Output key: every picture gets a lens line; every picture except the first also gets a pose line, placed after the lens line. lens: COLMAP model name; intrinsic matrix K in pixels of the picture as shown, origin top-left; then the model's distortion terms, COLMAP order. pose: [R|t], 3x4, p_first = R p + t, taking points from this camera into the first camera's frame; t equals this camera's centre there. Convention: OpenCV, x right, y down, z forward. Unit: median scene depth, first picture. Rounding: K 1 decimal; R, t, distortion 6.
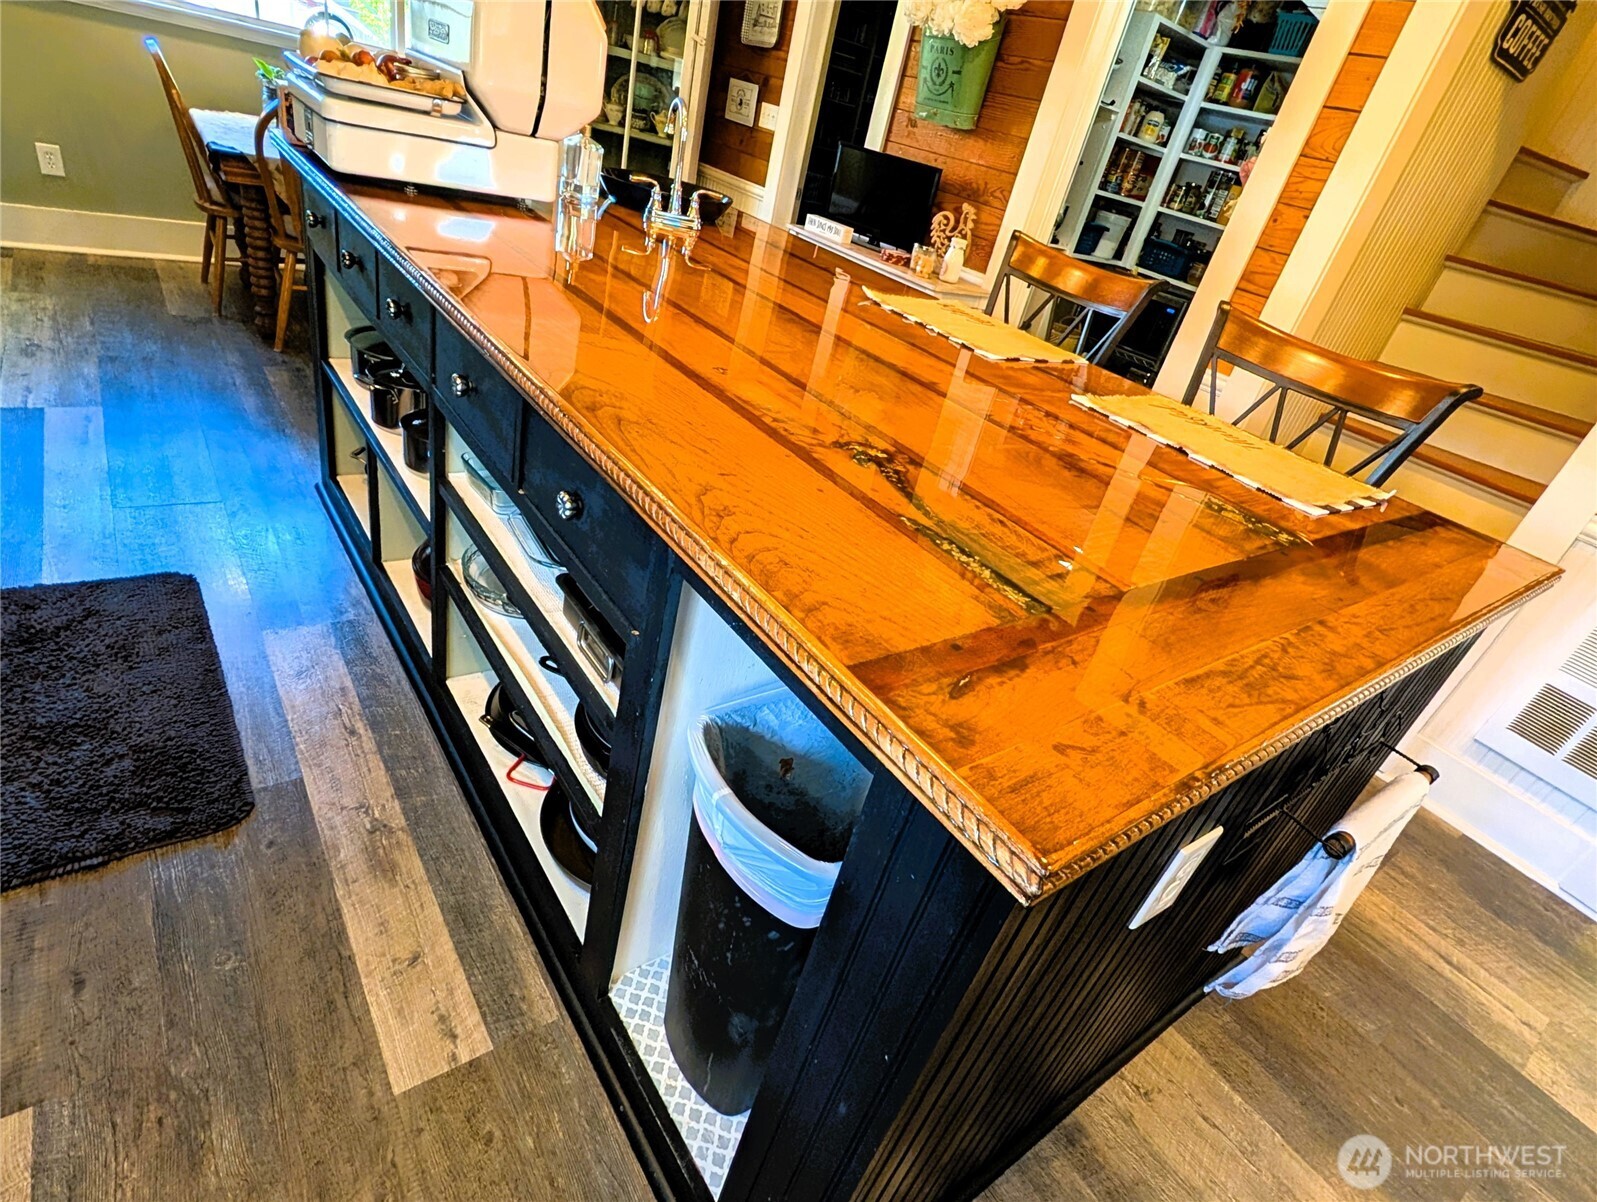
lens RADIAL K [[819.6, 0, 798.5], [0, 819.6, 601.0], [0, 0, 1]] dist [0.001349, 0.000144]
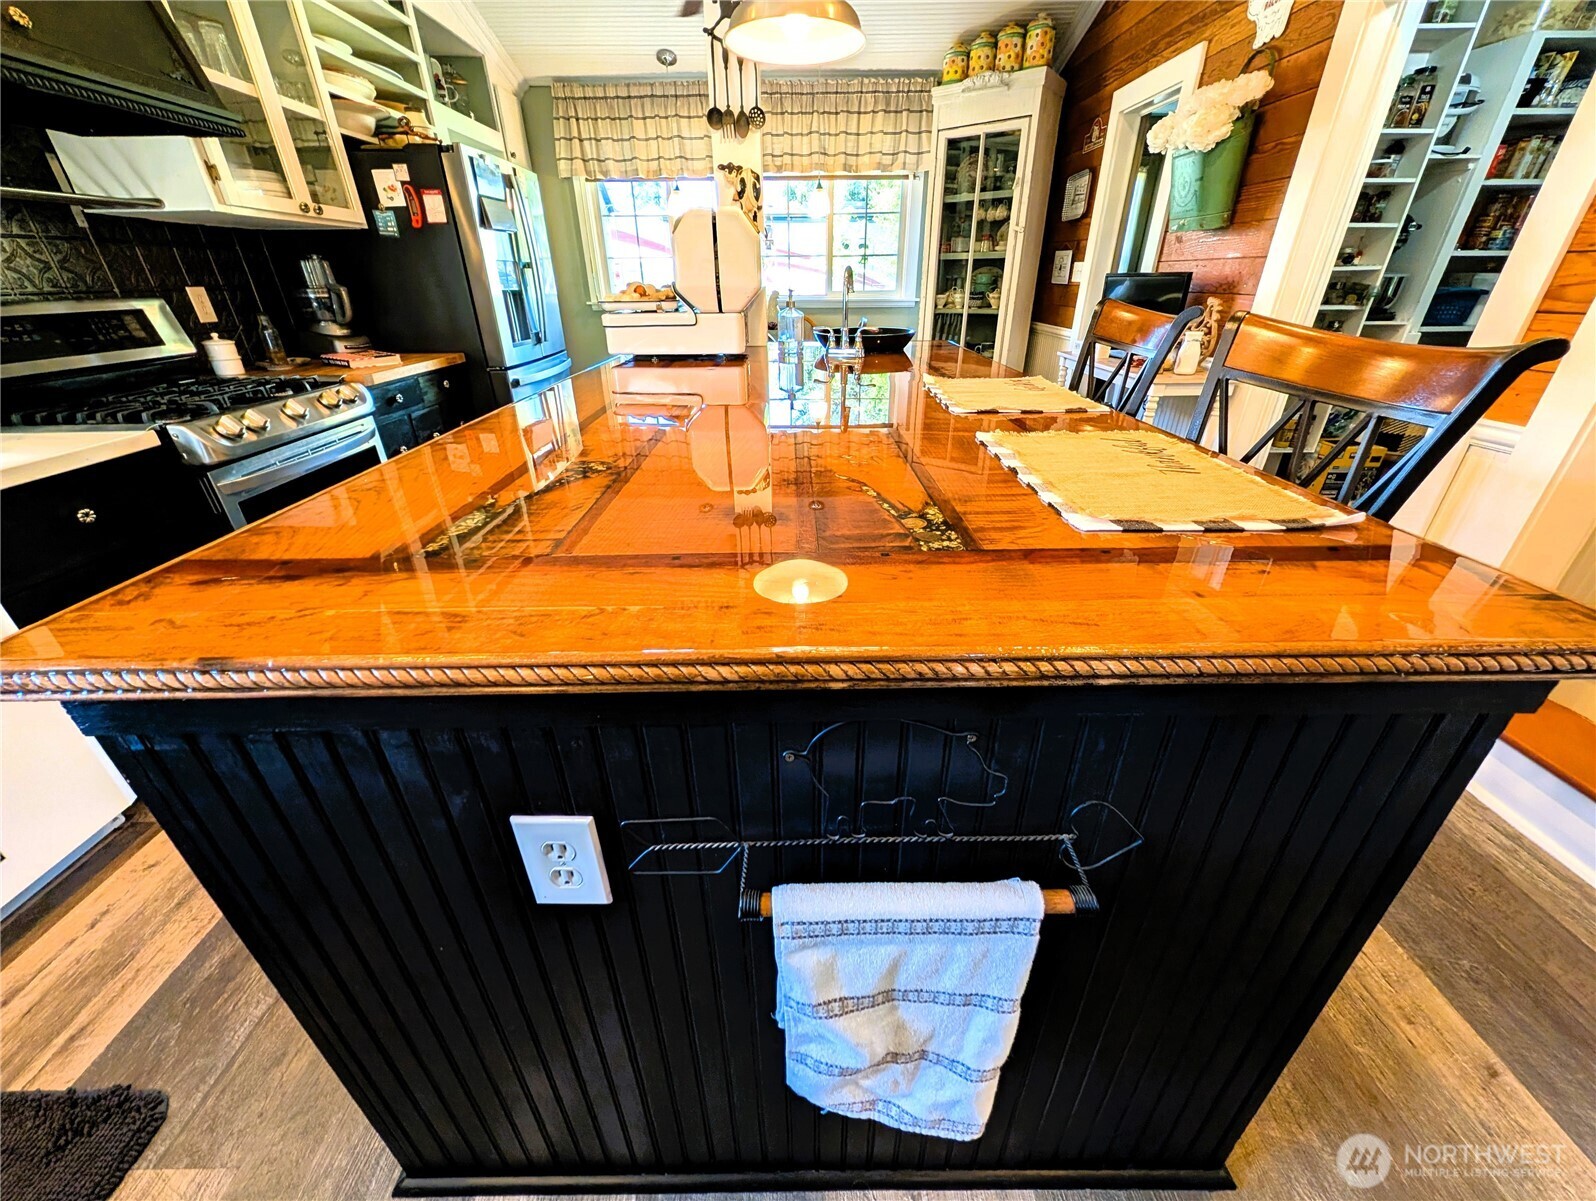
lens RADIAL K [[606.6, 0, 798.0], [0, 606.6, 600.5], [0, 0, 1]] dist [0.001296, 0.000044]
pose [[0.787443, 0.067520, -0.612678, 0.297442], [-0.140591, 0.987456, -0.071872, 0.014711], [0.600139, 0.142732, 0.787058, 0.155490]]
